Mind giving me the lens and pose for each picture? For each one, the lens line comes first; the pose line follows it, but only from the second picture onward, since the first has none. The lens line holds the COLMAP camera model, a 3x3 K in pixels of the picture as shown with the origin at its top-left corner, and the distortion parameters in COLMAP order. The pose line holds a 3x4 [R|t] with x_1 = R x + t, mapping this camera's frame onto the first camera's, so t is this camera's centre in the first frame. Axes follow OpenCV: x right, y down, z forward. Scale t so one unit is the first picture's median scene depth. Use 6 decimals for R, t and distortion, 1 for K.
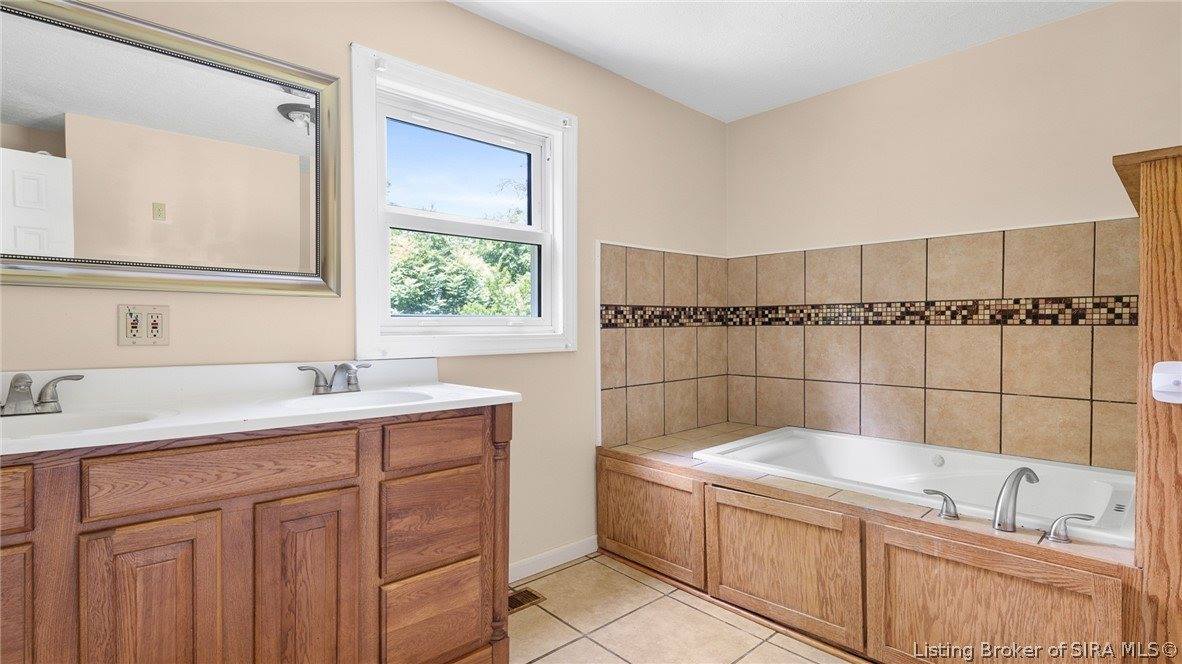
lens RADIAL K [[551.1, 0, 590.7], [0, 551.1, 330.5], [0, 0, 1]] dist [0.004758, -0.000105]
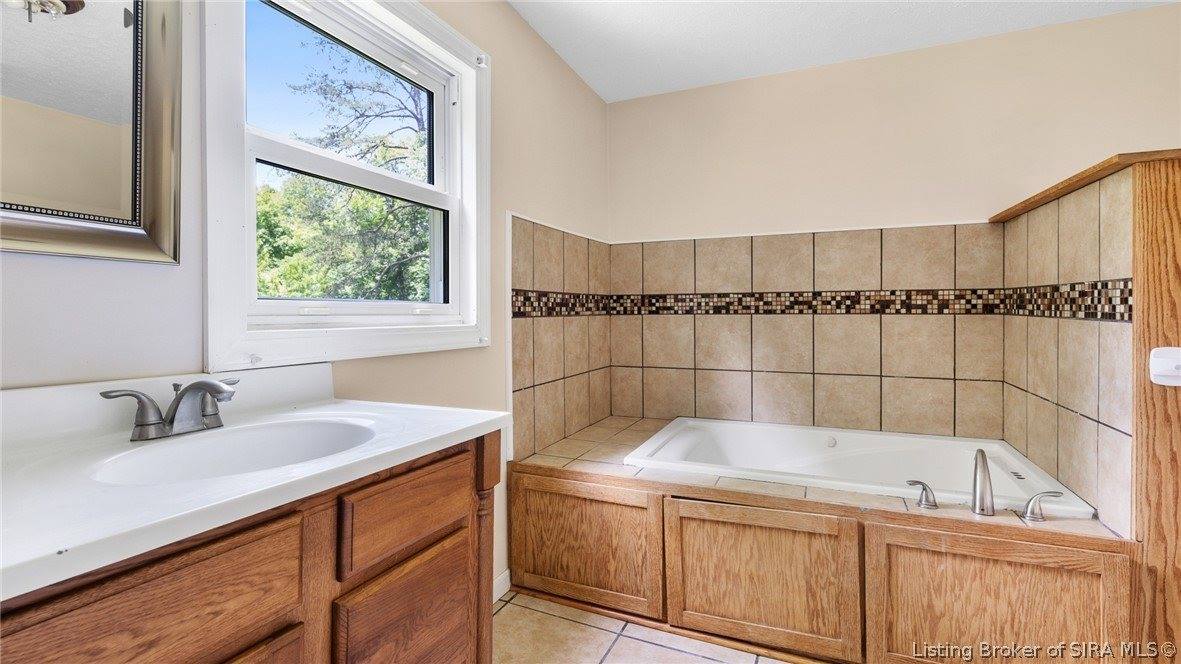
lens RADIAL K [[534.7, 0, 590.9], [0, 534.7, 312.3], [0, 0, 1]] dist [0.001567, 0.000225]
pose [[0.923376, 0.001851, 0.383891, -0.224441], [0.003340, 0.999912, -0.012854, -0.001665], [-0.383881, 0.013151, 0.923289, 0.264515]]
